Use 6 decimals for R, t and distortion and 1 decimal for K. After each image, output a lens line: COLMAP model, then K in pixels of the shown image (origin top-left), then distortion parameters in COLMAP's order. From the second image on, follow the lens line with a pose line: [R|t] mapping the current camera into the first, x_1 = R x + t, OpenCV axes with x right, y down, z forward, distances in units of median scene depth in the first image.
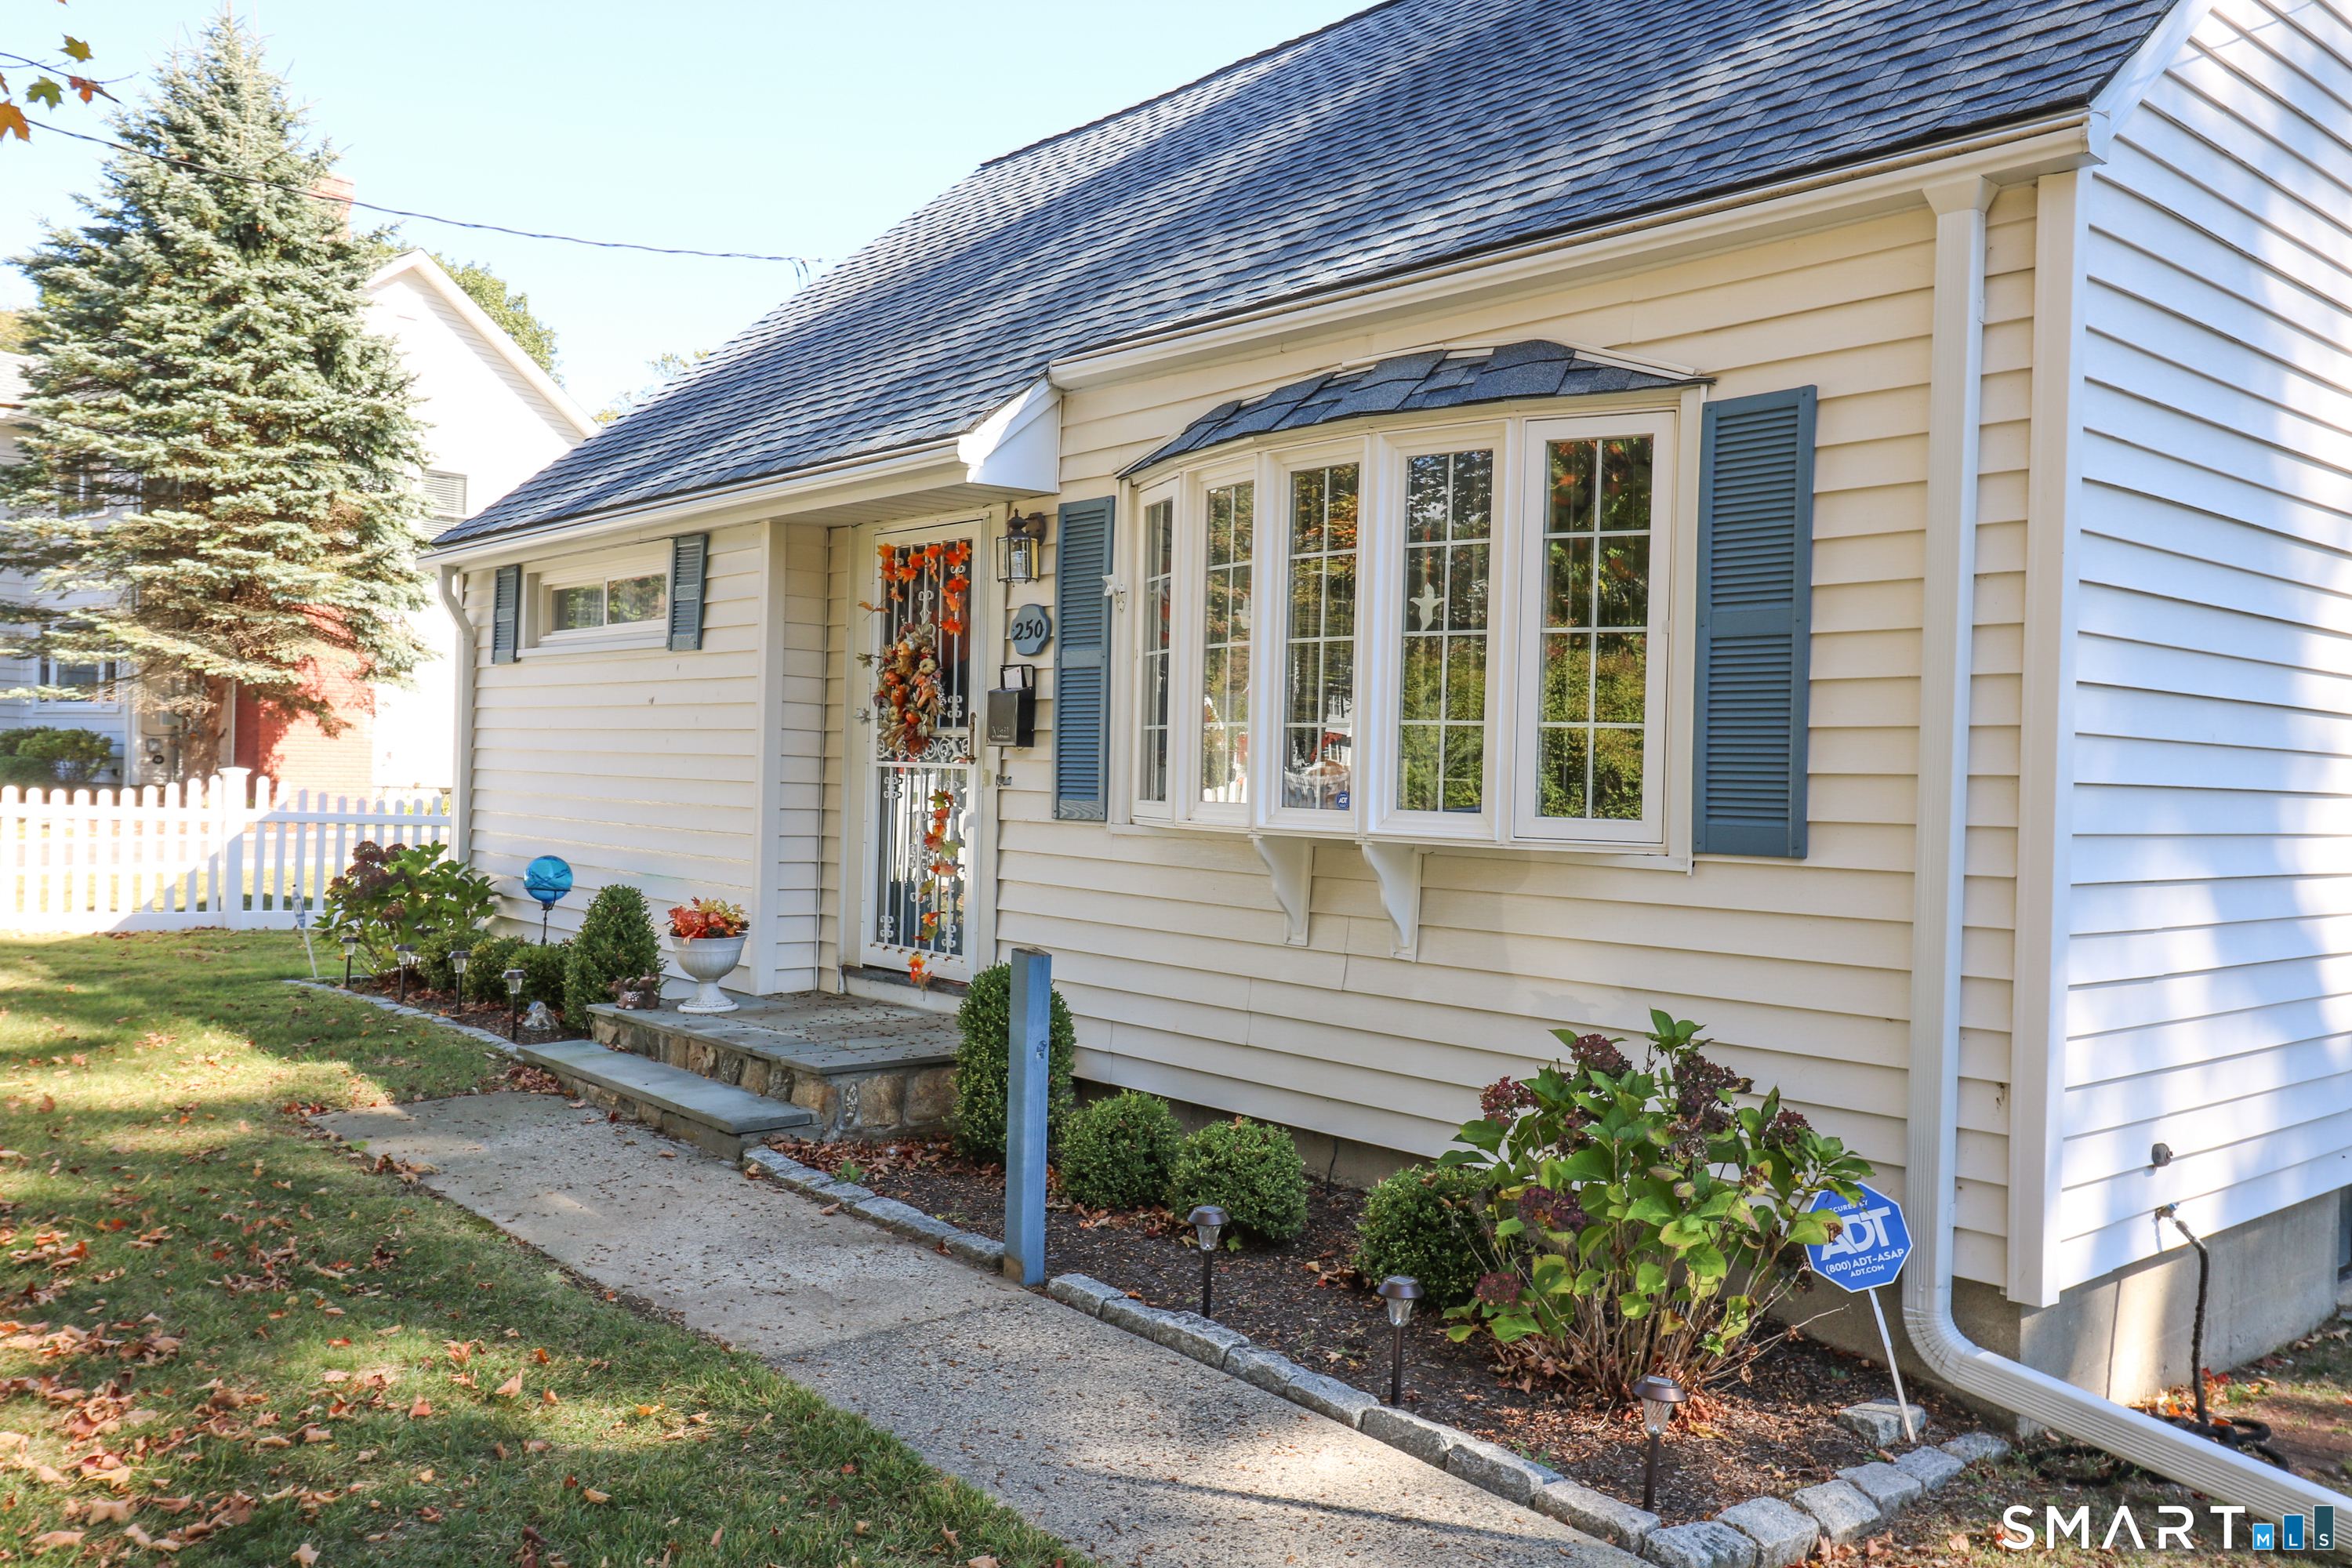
lens RADIAL K [[1885.4, 0, 1175.2], [0, 1885.4, 779.0], [0, 0, 1]] dist [0.012207, 0.001481]
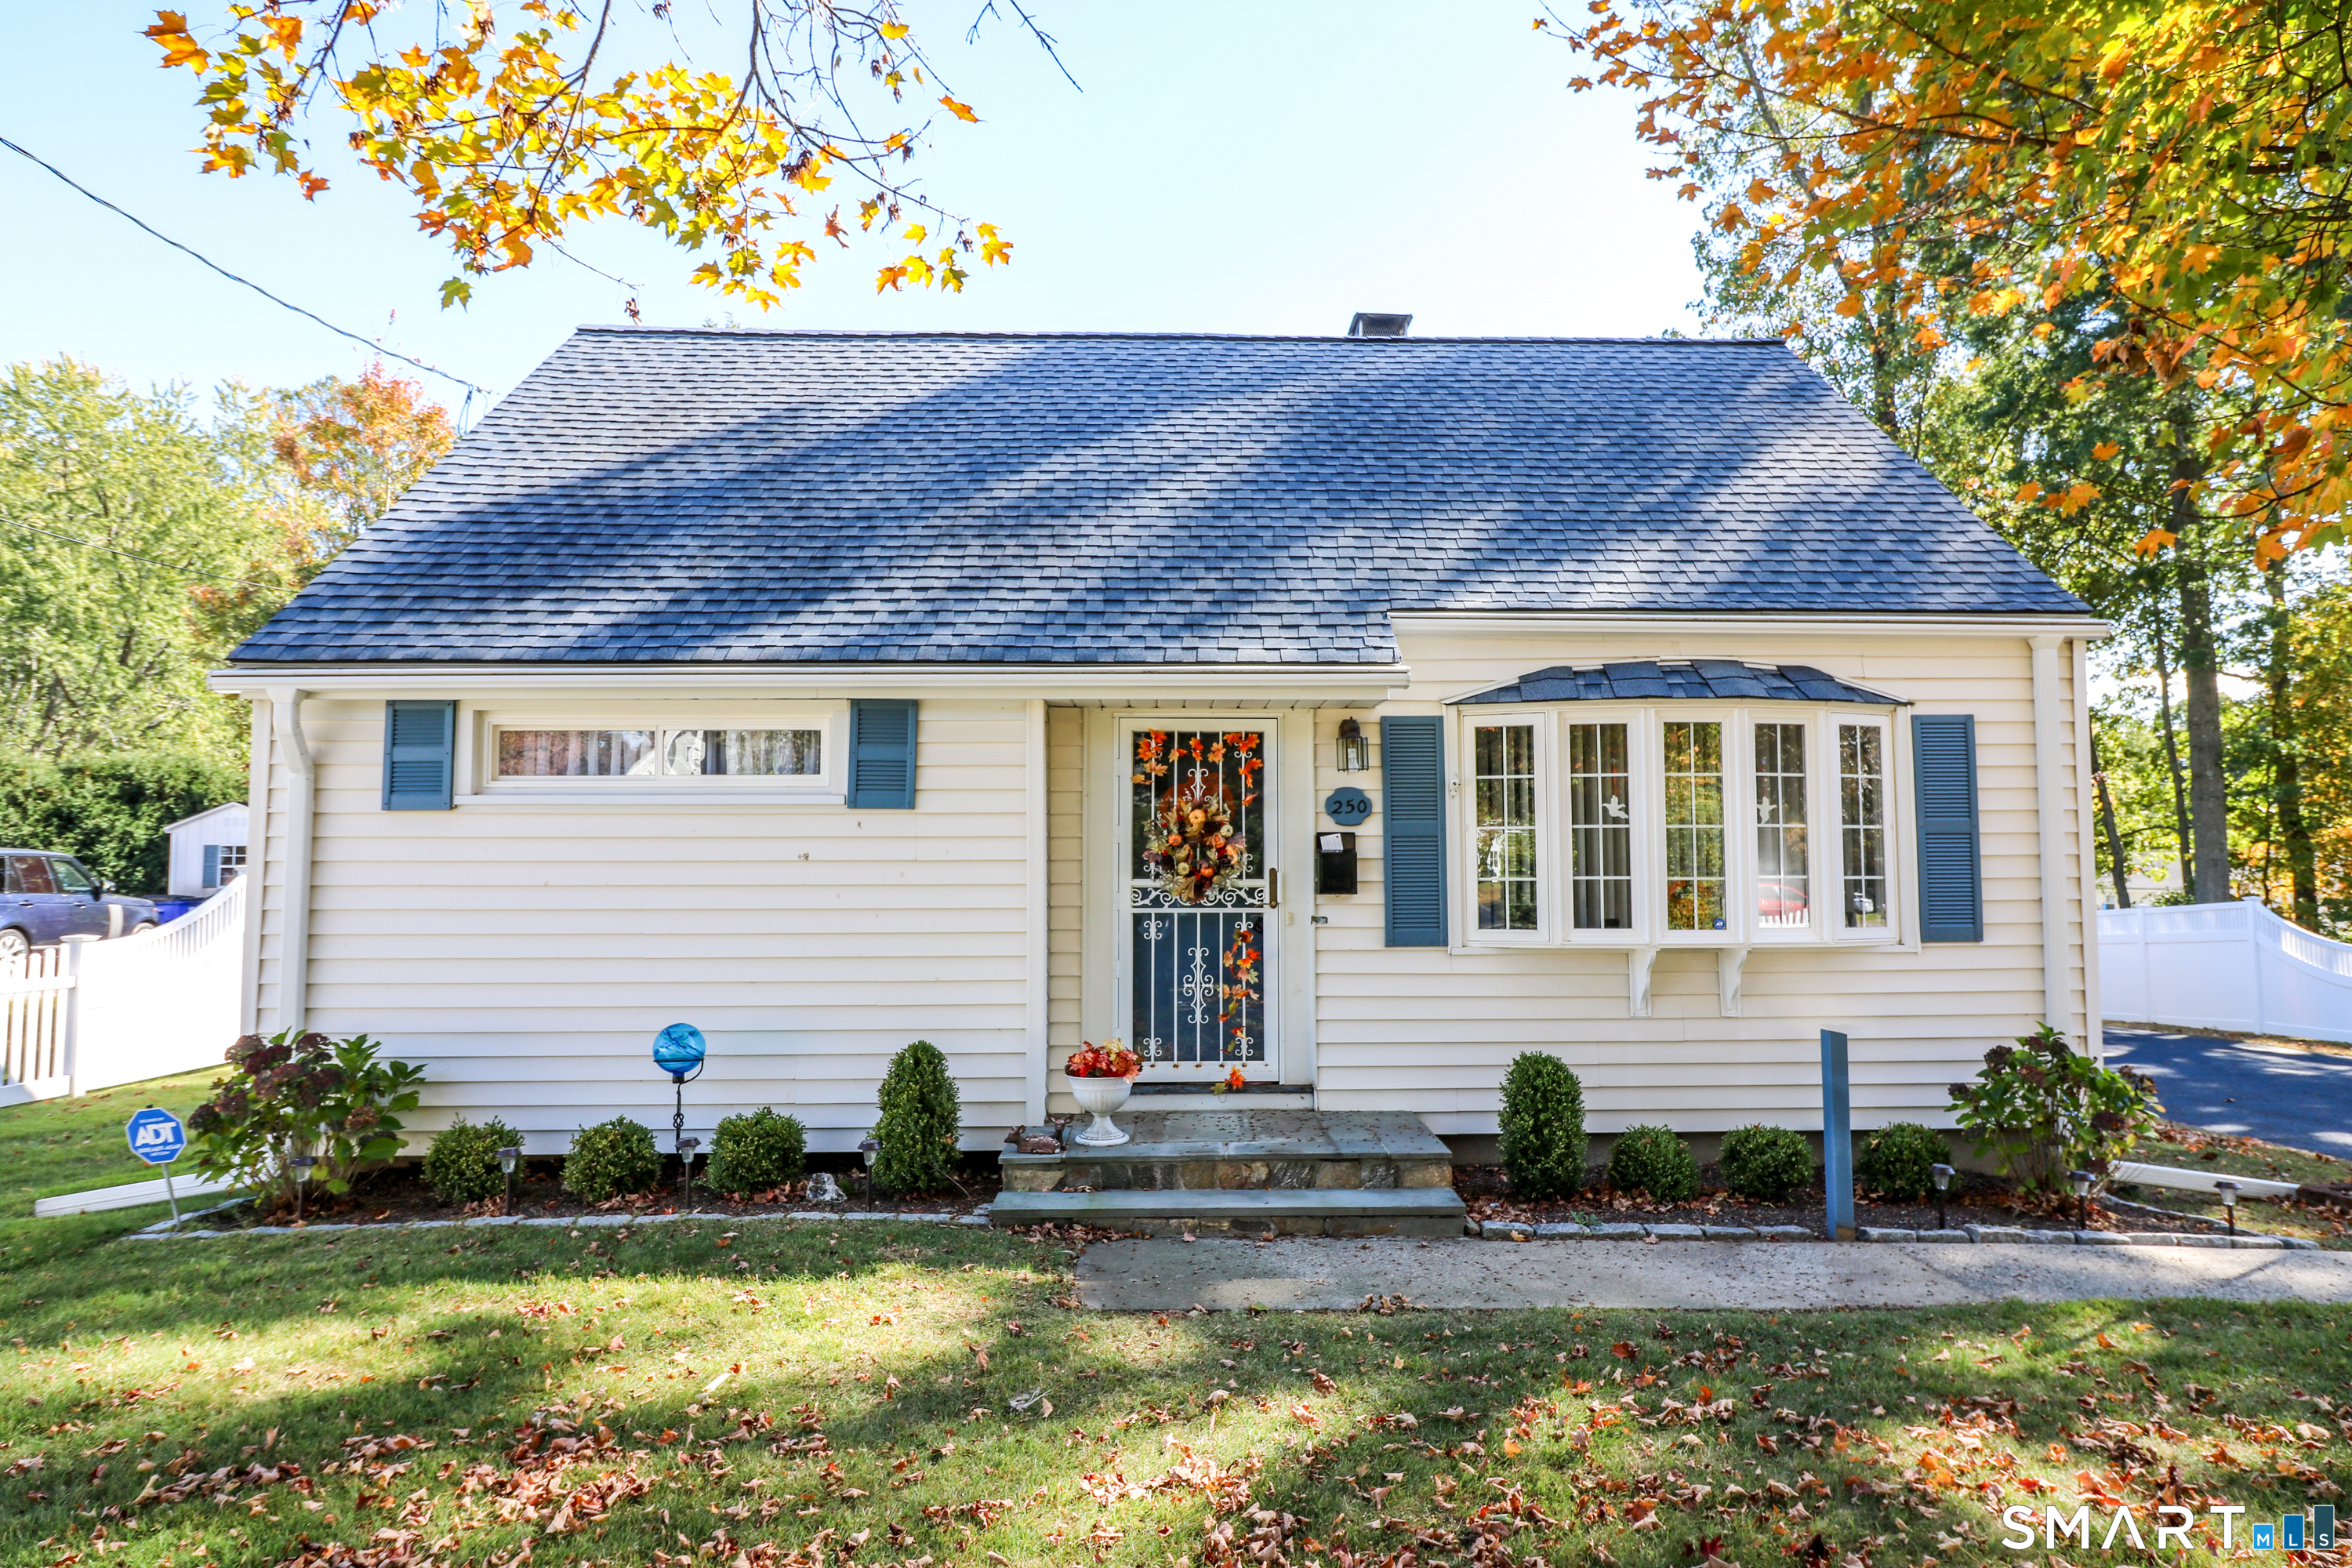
lens RADIAL K [[1366.2, 0, 1174.6], [0, 1366.2, 799.3], [0, 0, 1]] dist [-0.031491, -0.000697]
pose [[0.629674, 0.028691, 0.776330, -0.947636], [0.023054, 0.998188, -0.055589, -0.035194], [-0.776517, 0.052900, 0.627871, 0.513404]]
